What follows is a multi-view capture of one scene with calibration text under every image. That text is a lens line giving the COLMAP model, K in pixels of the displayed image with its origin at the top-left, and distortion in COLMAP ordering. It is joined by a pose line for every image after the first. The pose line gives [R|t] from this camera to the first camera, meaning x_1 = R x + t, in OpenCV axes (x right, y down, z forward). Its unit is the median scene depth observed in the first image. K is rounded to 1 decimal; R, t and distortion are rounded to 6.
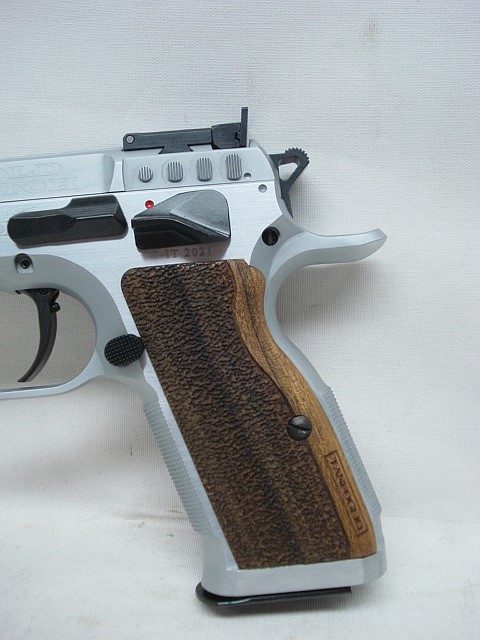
lens RADIAL K [[721.8, 0, 240.0], [0, 721.8, 320.0], [0, 0, 1]] dist [-0.090140, -0.024366]
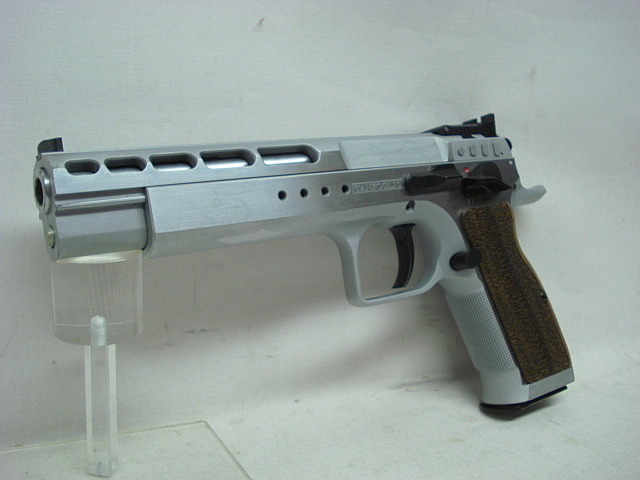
lens RADIAL K [[721.8, 0, 320.0], [0, 721.8, 240.0], [0, 0, 1]] dist [-0.090140, -0.024366]
pose [[0.822106, -0.041768, 0.567801, -1.284748], [0.083002, 0.995443, -0.046951, 0.045060], [-0.563252, 0.085727, 0.821826, -0.132700]]
